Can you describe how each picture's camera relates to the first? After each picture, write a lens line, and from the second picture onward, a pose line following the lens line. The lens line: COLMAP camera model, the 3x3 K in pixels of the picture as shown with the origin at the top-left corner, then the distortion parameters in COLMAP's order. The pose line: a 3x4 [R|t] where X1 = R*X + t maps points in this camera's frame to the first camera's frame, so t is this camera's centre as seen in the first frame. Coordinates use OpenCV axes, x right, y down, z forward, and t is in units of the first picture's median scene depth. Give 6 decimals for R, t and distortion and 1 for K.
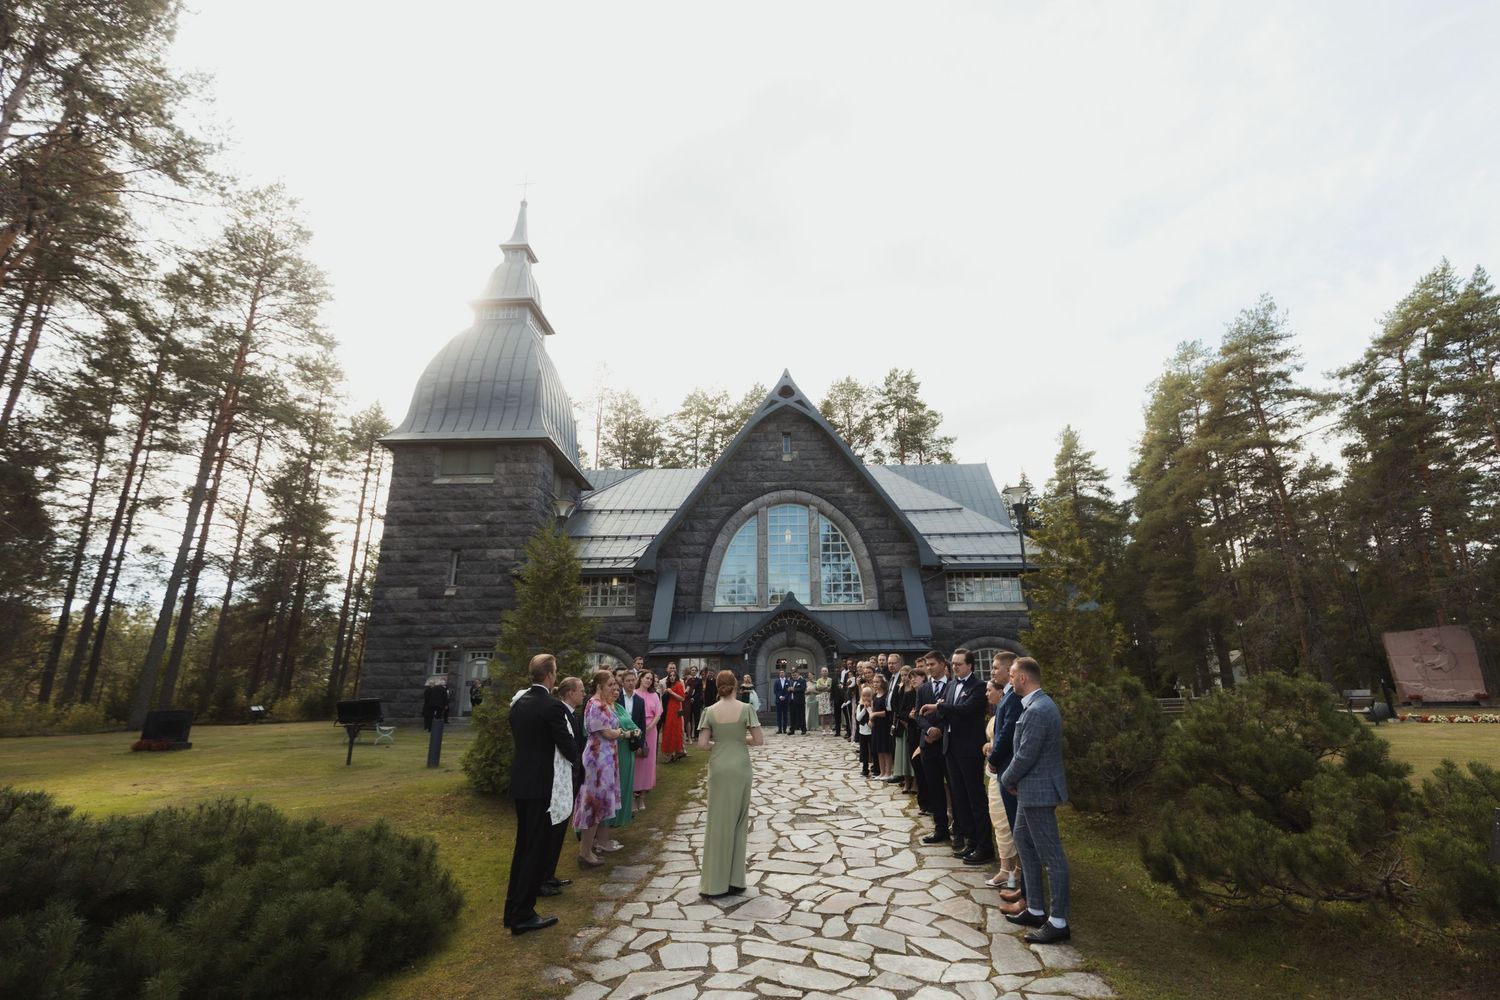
lens RADIAL K [[699.5, 0, 776.4], [0, 699.5, 503.7], [0, 0, 1]] dist [-0.000218, -0.000089]
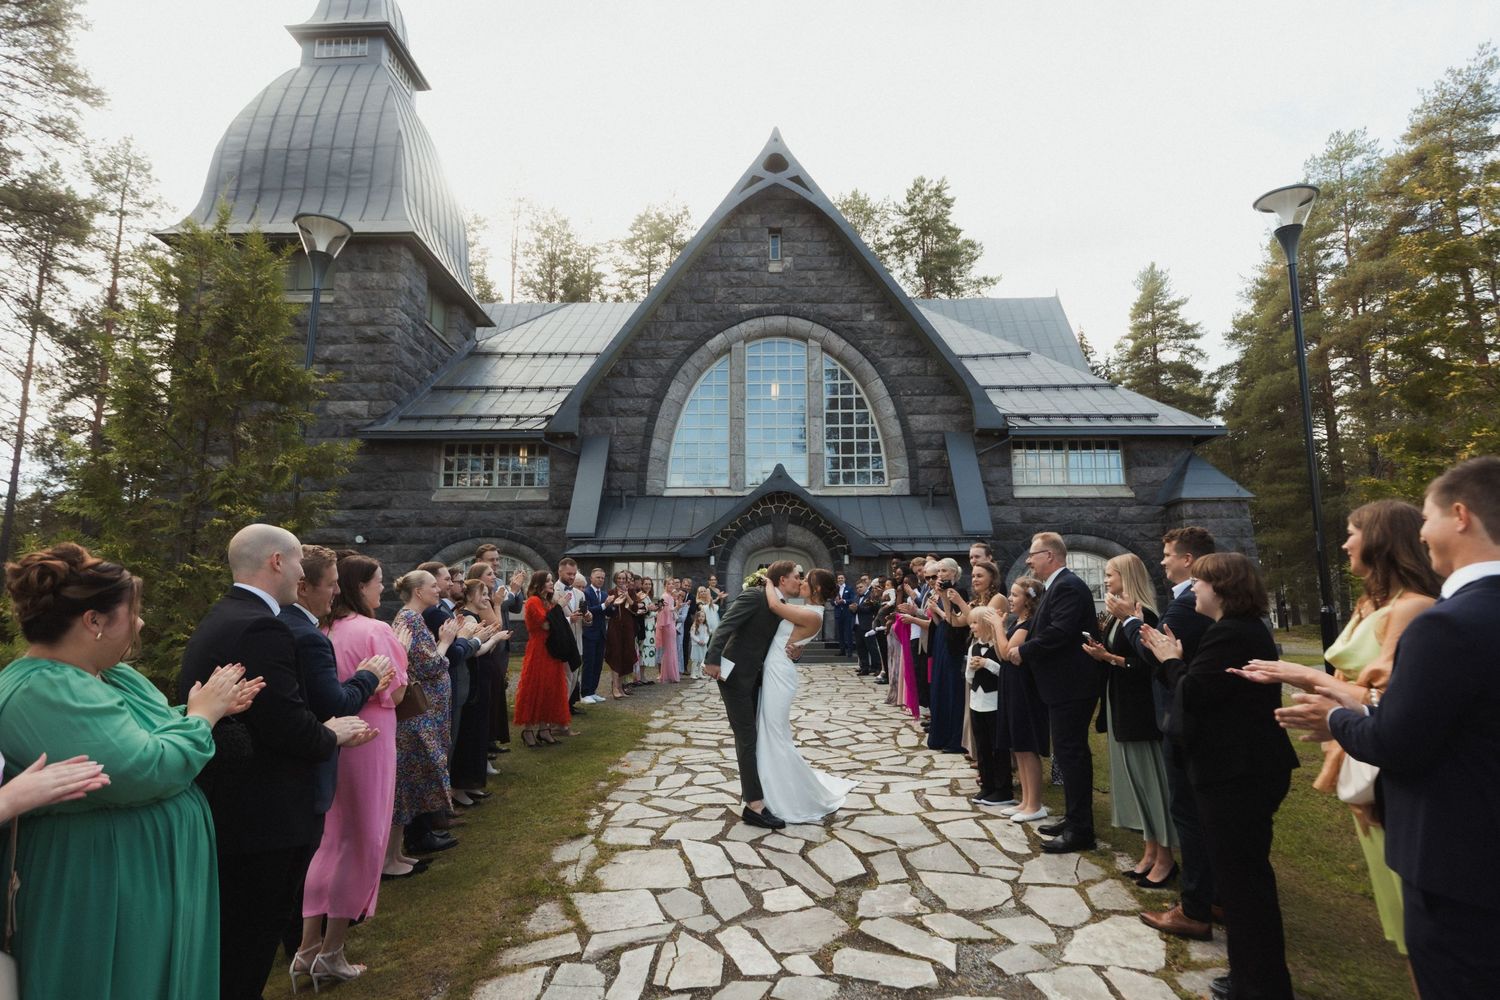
lens RADIAL K [[852.8, 0, 750.0], [0, 852.8, 500.0], [0, 0, 1]] dist [-0.000239, 0.000629]
pose [[0.999953, 0.009180, -0.003226, -0.004298], [-0.008665, 0.990945, 0.133989, 0.044682], [0.004427, -0.133955, 0.990978, 0.172868]]
